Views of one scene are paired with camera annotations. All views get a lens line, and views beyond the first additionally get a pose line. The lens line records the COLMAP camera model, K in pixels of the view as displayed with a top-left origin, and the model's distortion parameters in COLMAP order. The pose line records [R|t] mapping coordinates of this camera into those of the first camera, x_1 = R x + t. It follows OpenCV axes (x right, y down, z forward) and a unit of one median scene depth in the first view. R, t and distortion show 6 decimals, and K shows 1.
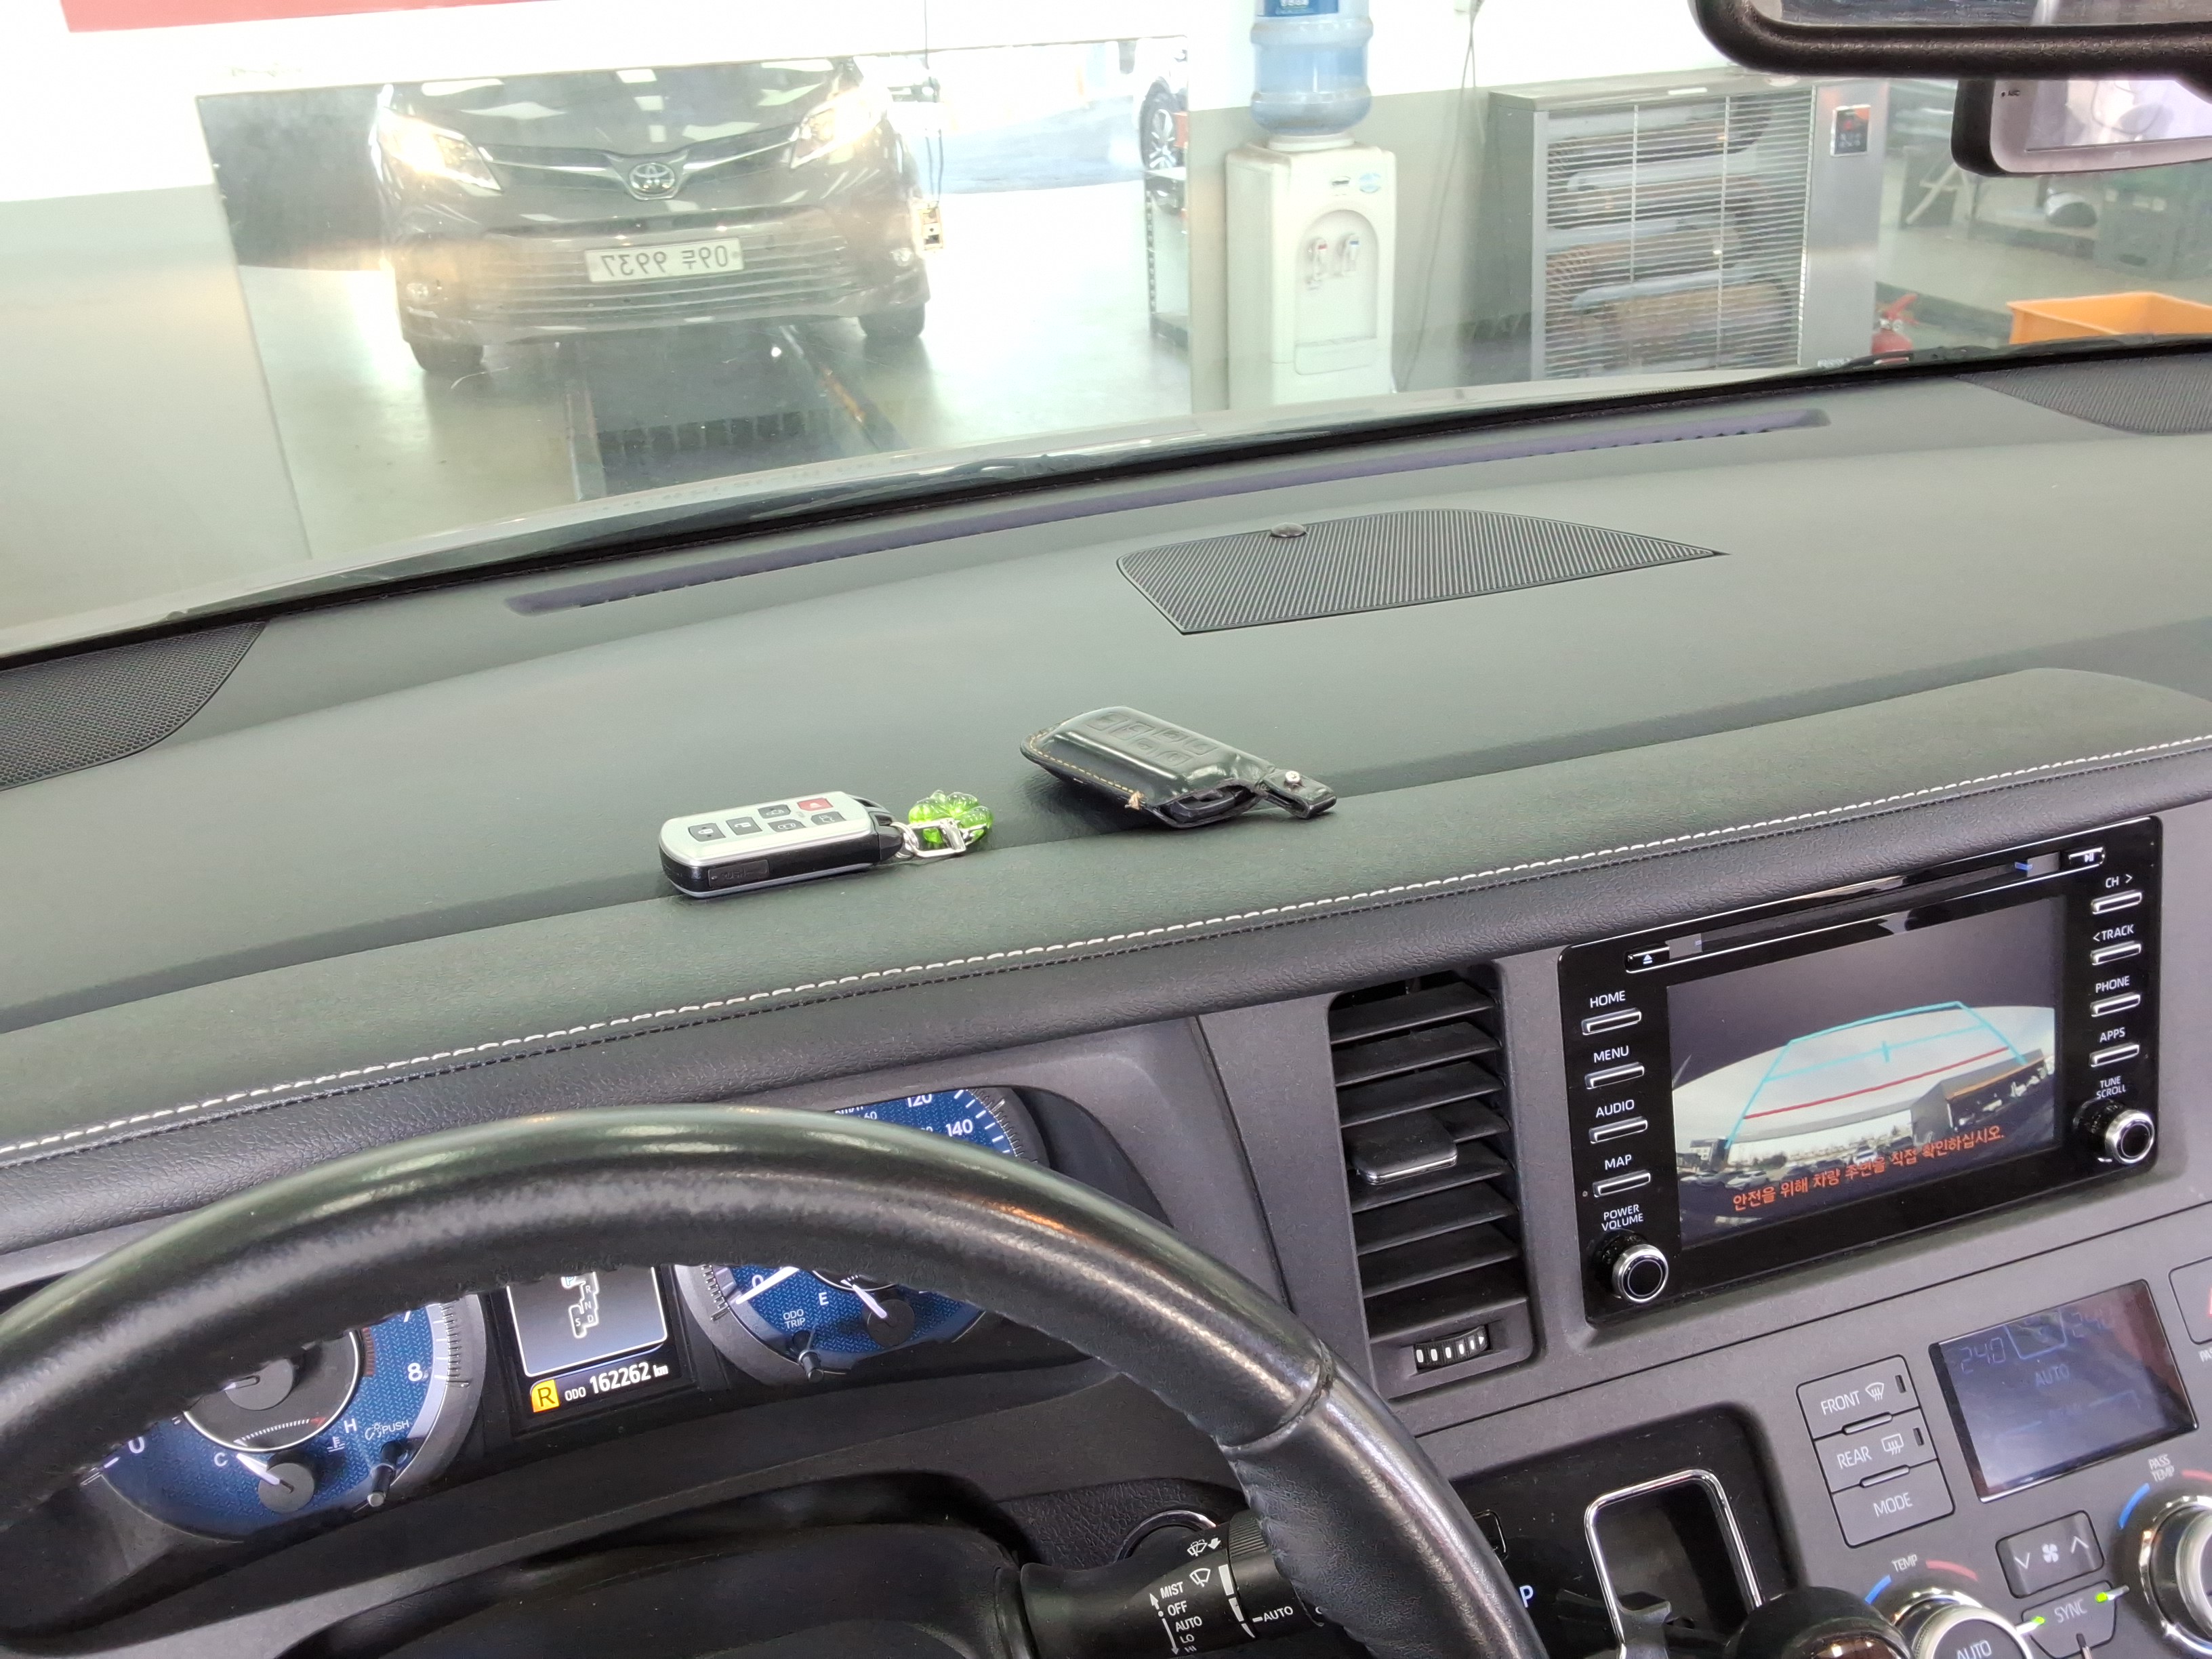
lens RADIAL K [[1768.3, 0, 1099.6], [0, 1768.3, 877.4], [0, 0, 1]] dist [0.122687, -0.200230]
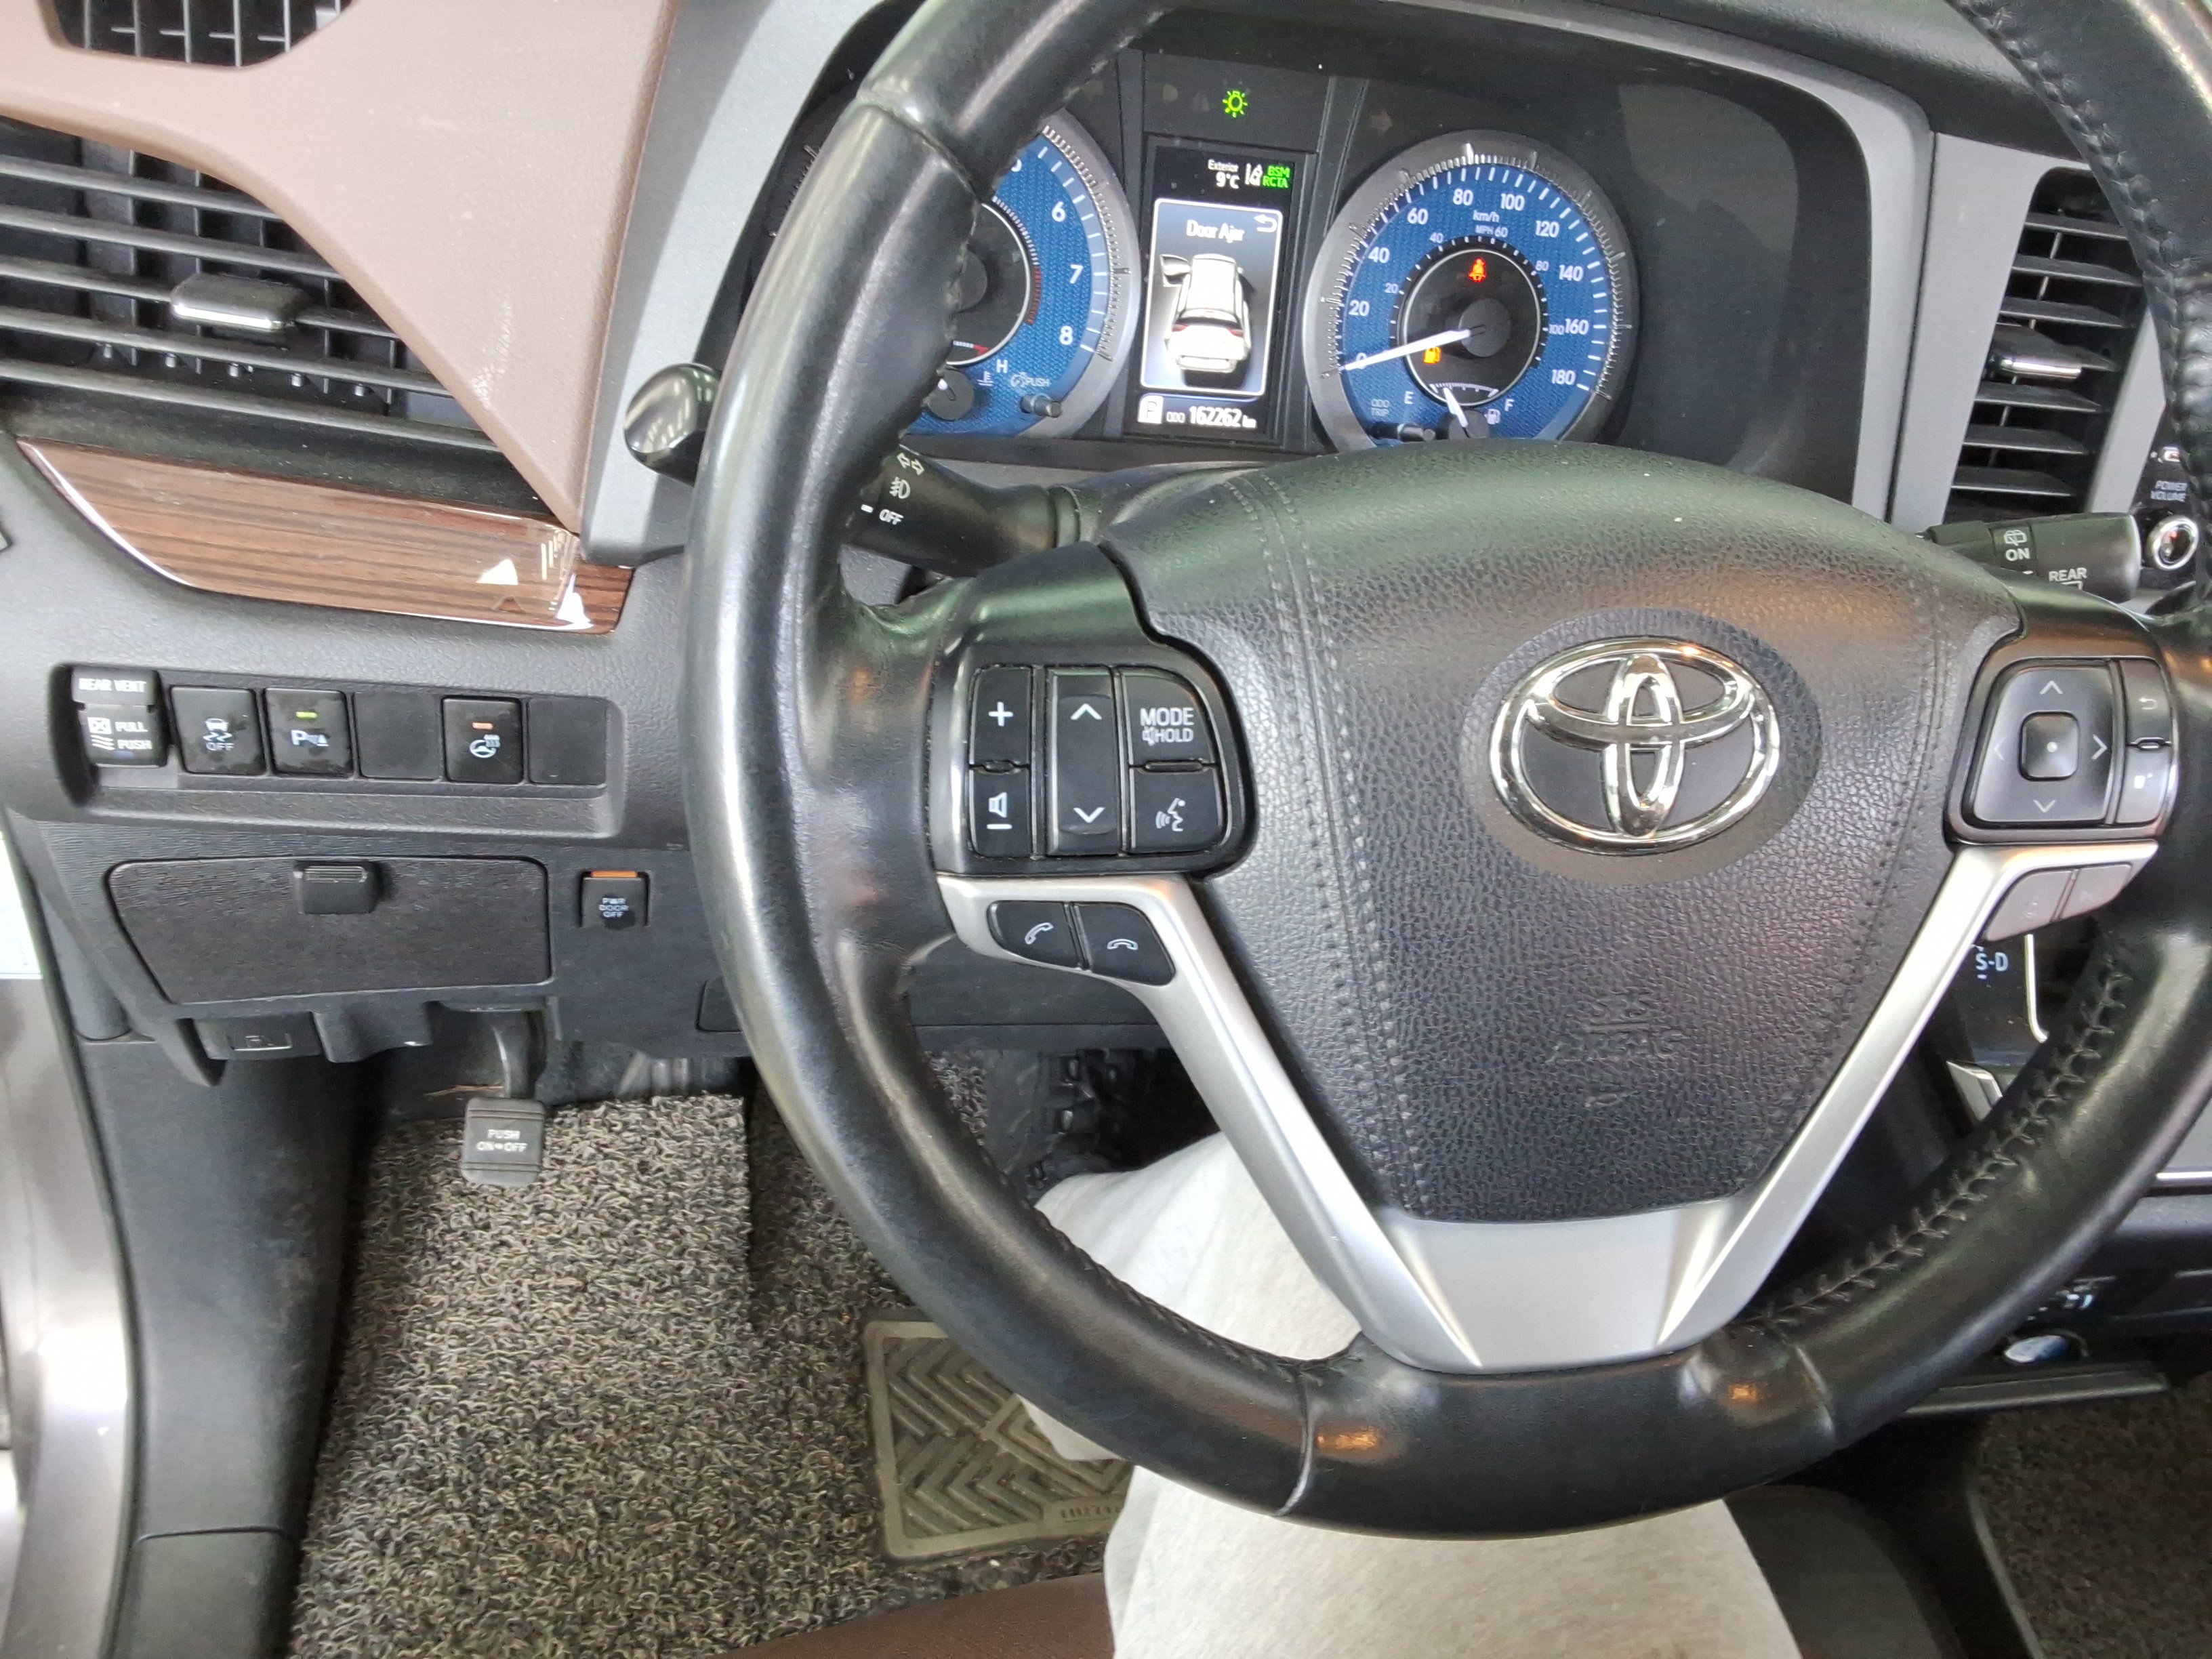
lens RADIAL K [[1768.3, 0, 1099.6], [0, 1768.3, 877.4], [0, 0, 1]] dist [0.122687, -0.200230]
pose [[0.968354, 0.242938, 0.057196, -0.325382], [-0.249062, 0.955391, 0.158730, 0.386818], [-0.016083, -0.167953, 0.985664, -0.093097]]
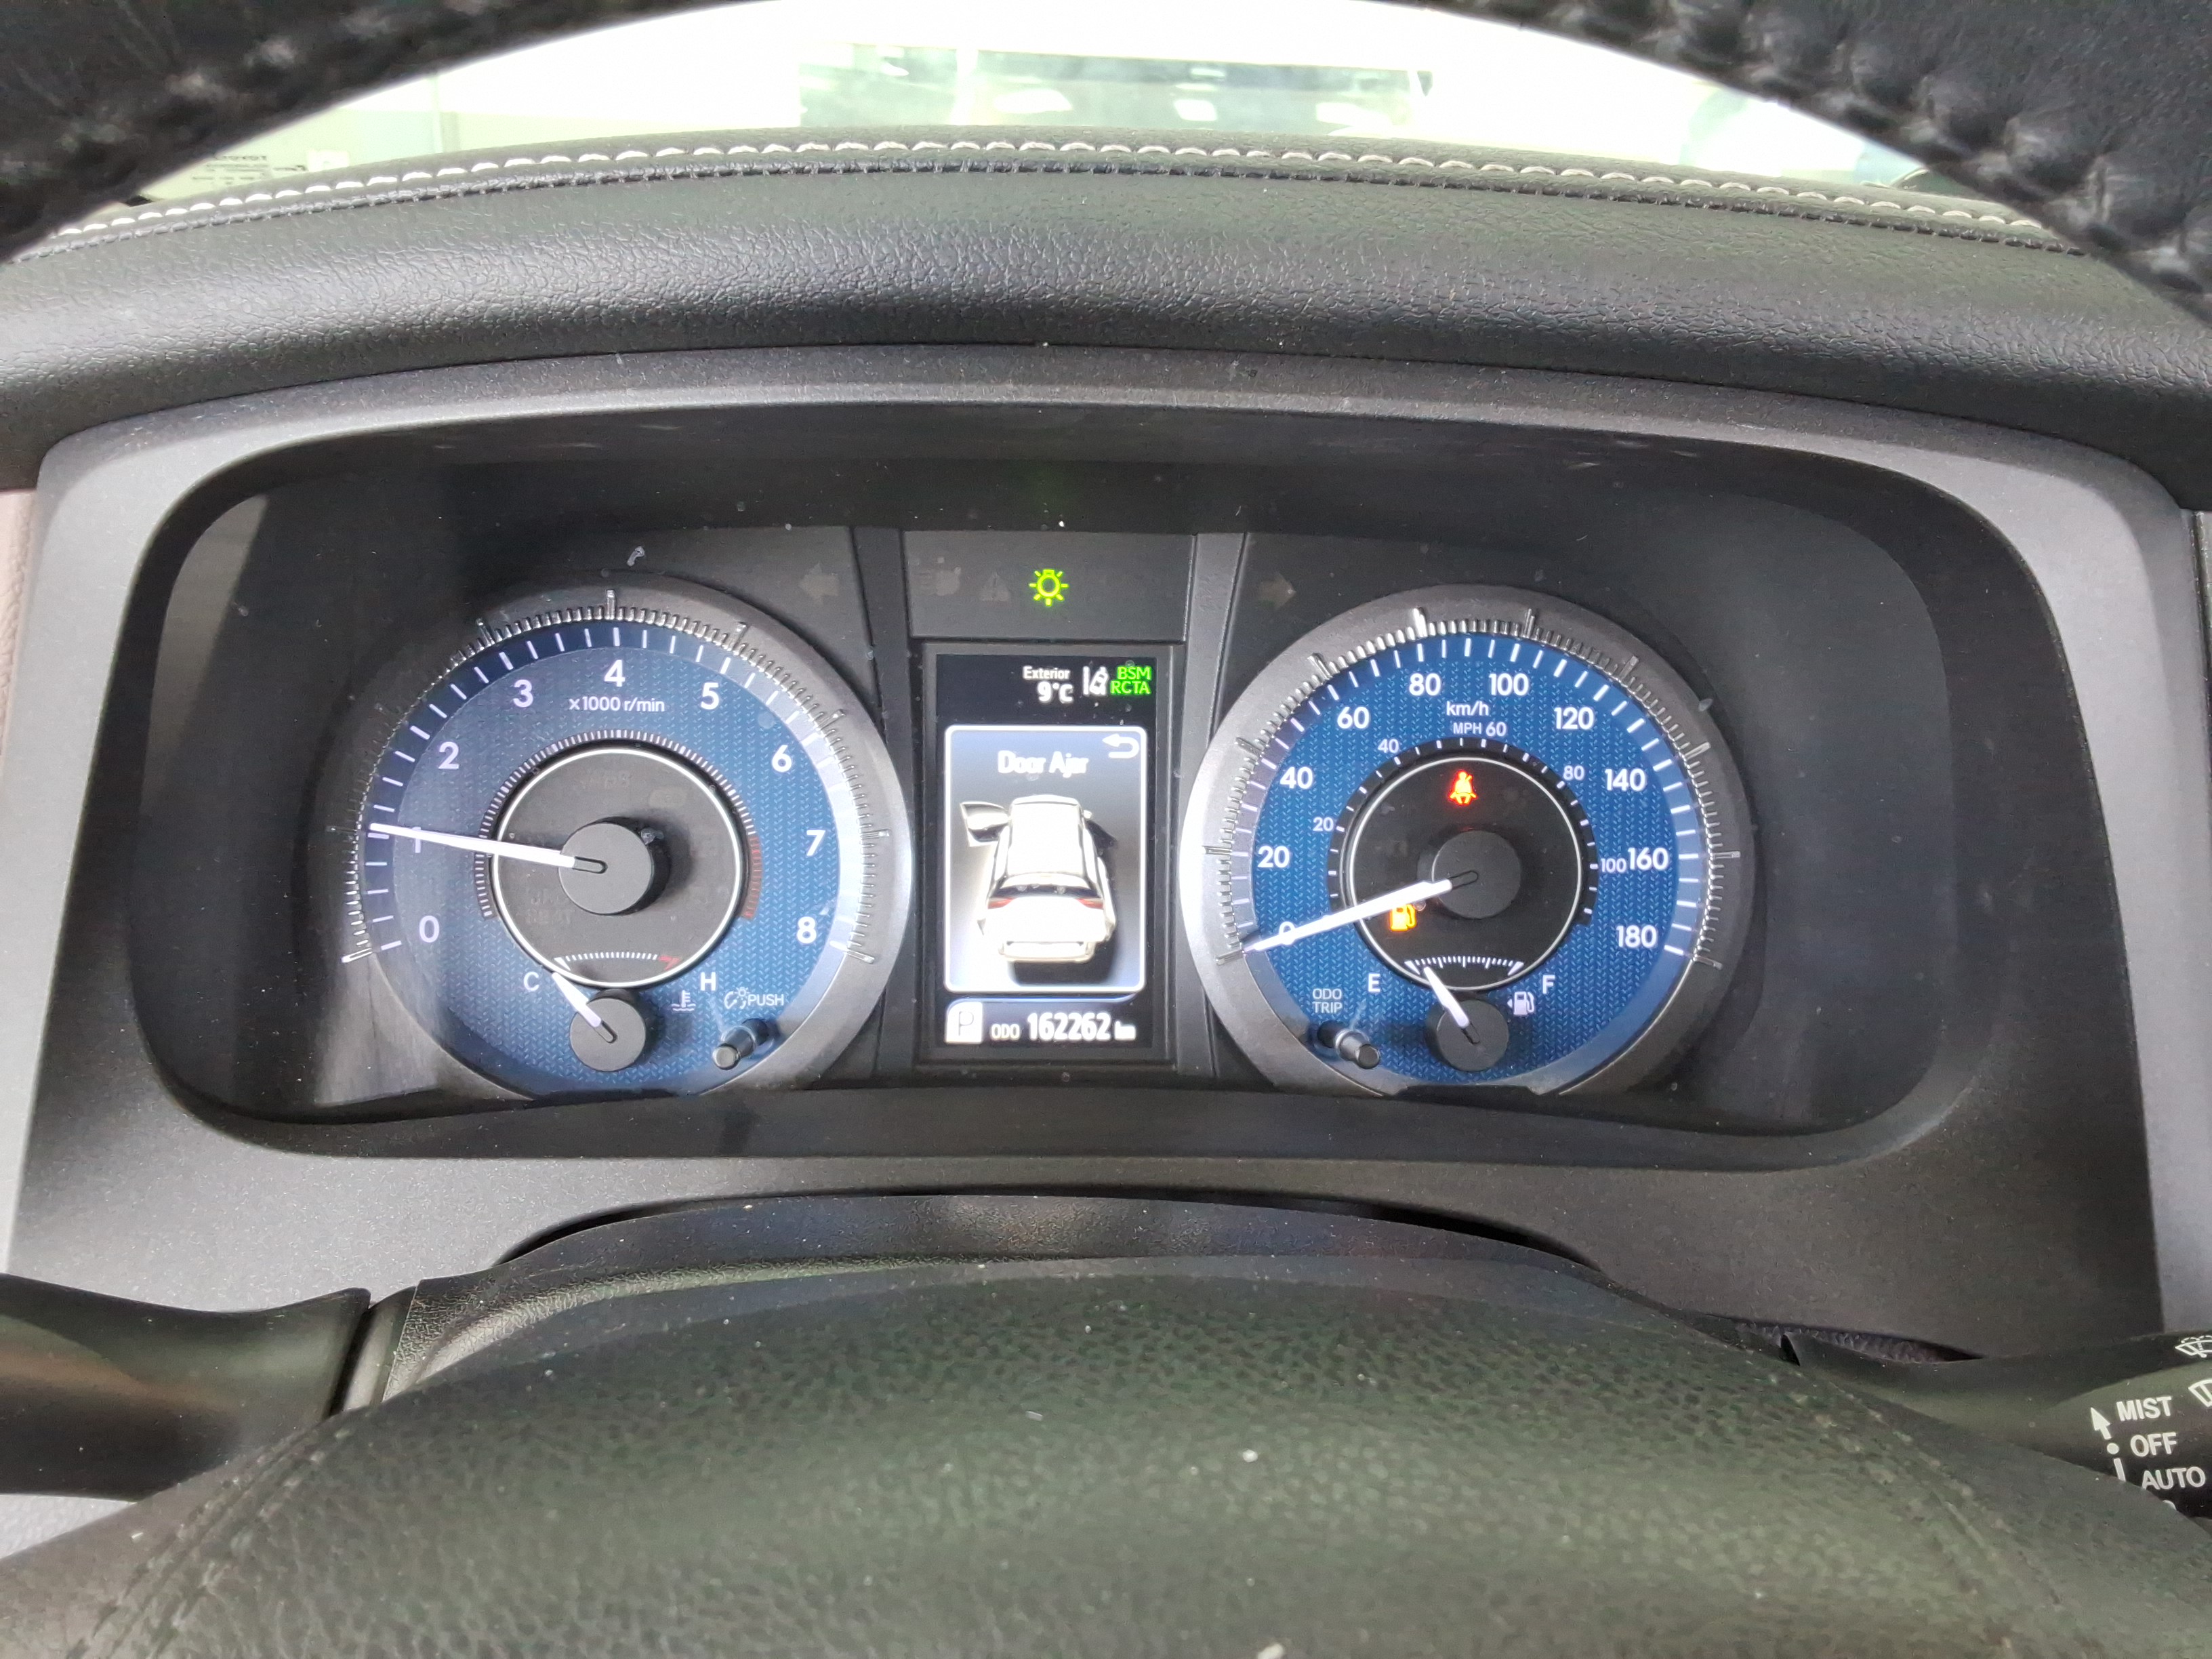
lens RADIAL K [[1768.3, 0, 1099.6], [0, 1768.3, 877.4], [0, 0, 1]] dist [0.122687, -0.200230]
pose [[0.956598, 0.188872, -0.221920, -0.113222], [-0.201019, 0.979022, -0.033276, 0.240859], [0.210980, 0.076441, 0.974497, 0.324756]]
